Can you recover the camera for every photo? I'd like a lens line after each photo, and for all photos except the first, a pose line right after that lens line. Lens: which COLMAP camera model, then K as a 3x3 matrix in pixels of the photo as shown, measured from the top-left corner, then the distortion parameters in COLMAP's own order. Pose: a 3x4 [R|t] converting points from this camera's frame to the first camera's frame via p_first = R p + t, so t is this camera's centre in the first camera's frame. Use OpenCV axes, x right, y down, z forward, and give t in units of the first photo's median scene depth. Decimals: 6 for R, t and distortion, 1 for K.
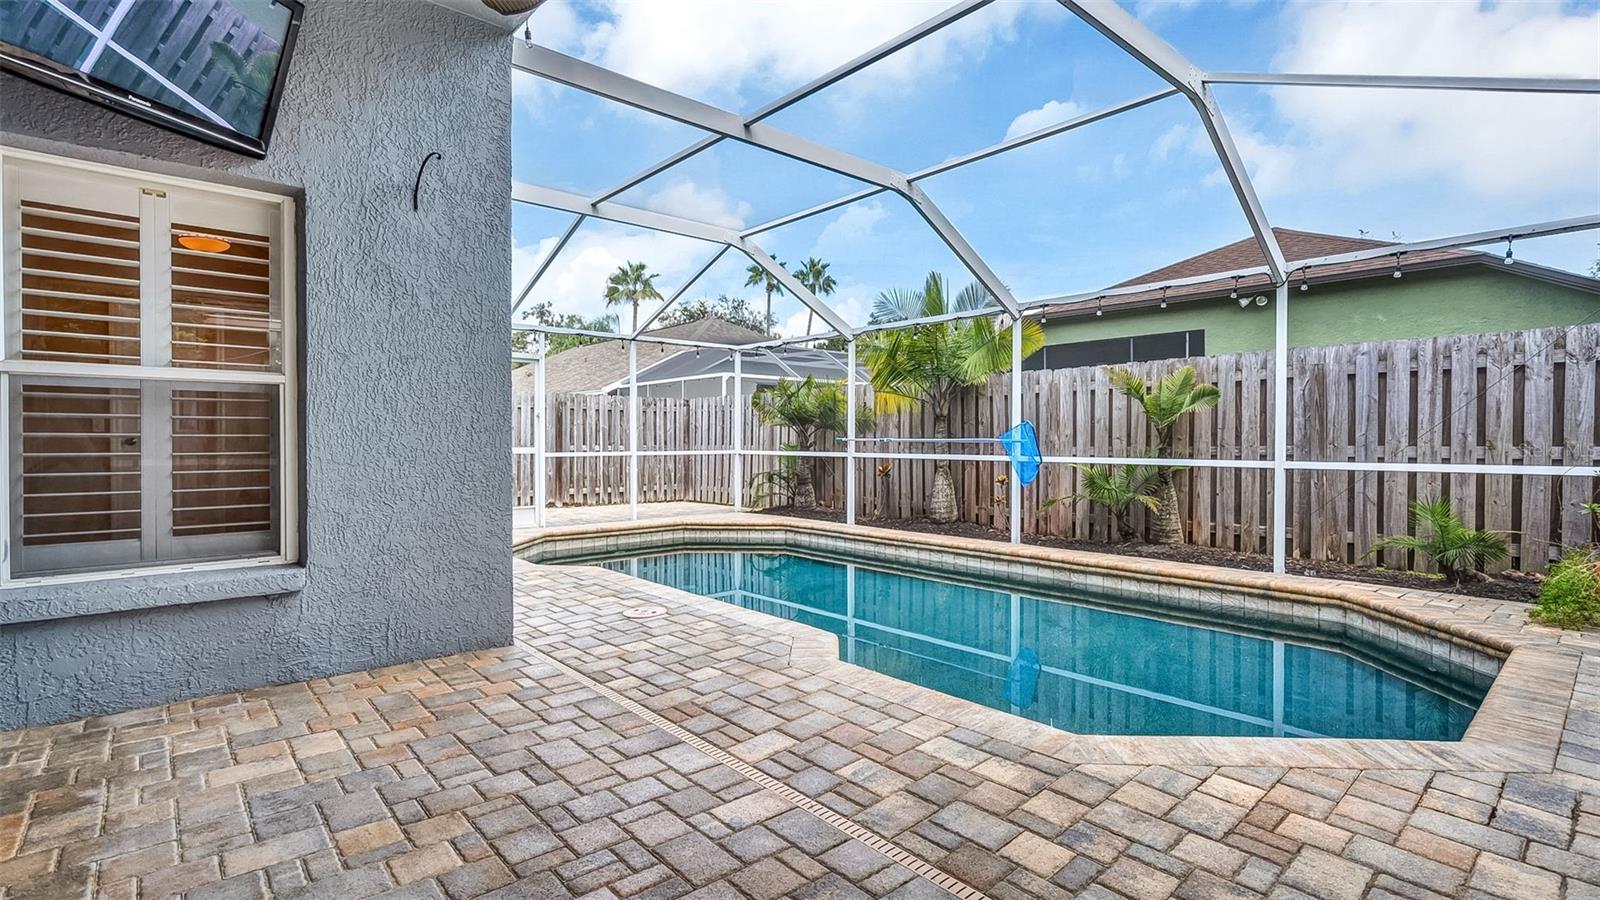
lens RADIAL K [[747.8, 0, 800.0], [0, 747.8, 450.0], [0, 0, 1]] dist [0.000193, 0.000058]
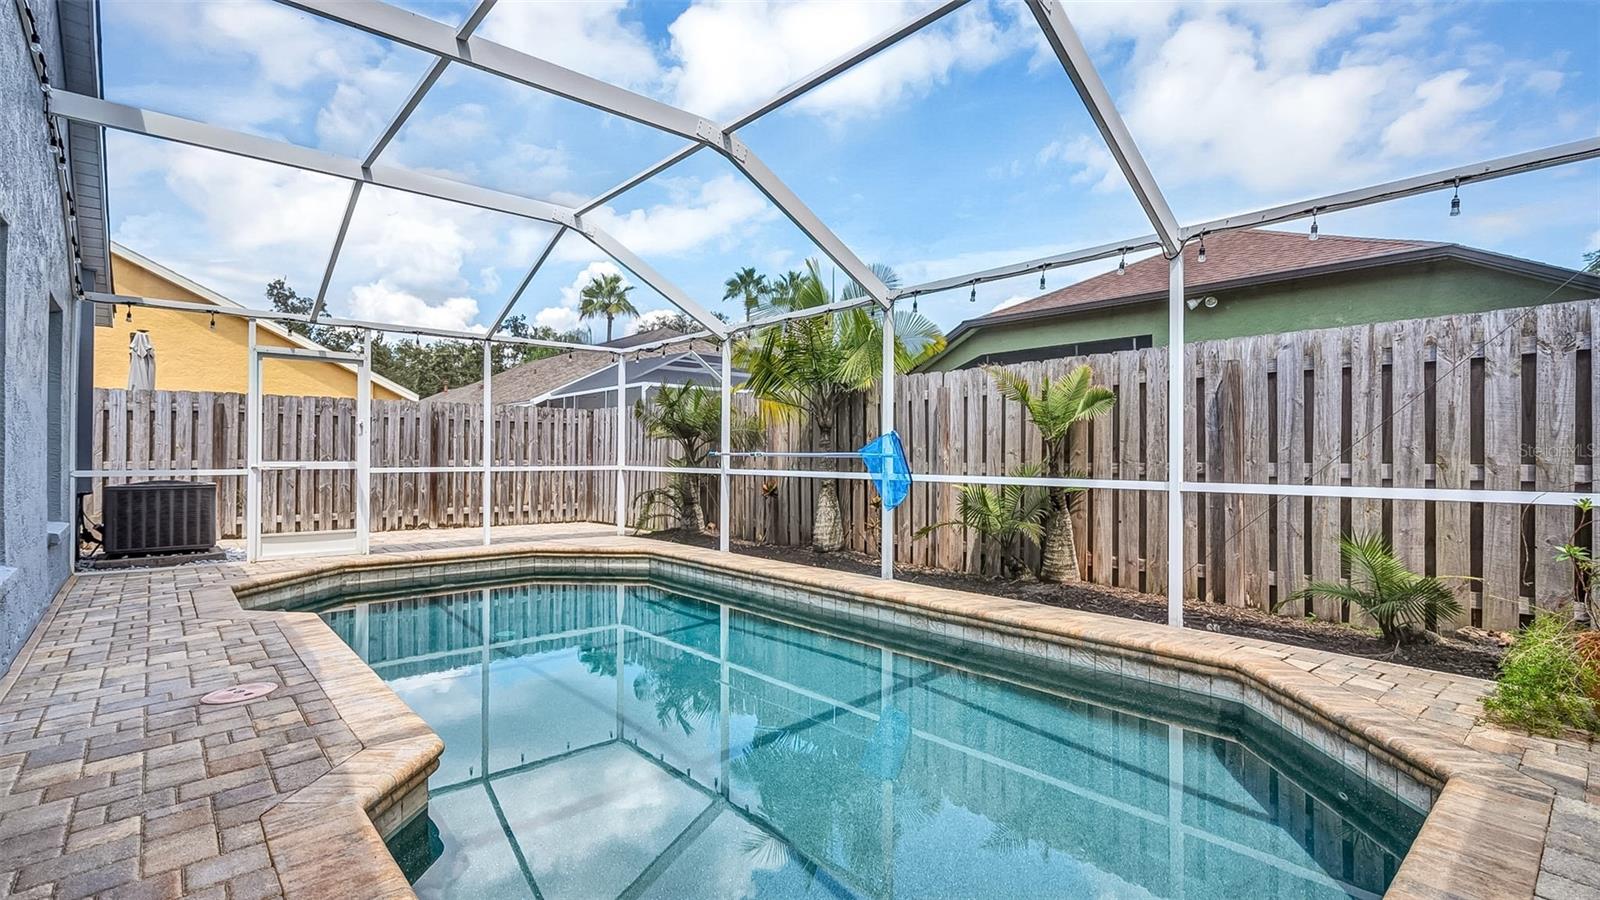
lens RADIAL K [[743.7, 0, 800.0], [0, 743.7, 450.0], [0, 0, 1]] dist [0.000823, 0.000239]
pose [[0.999991, 0.003895, 0.001713, 0.222537], [-0.003857, 0.999751, -0.021983, 0.000138], [-0.001798, 0.021976, 0.999757, 0.200906]]
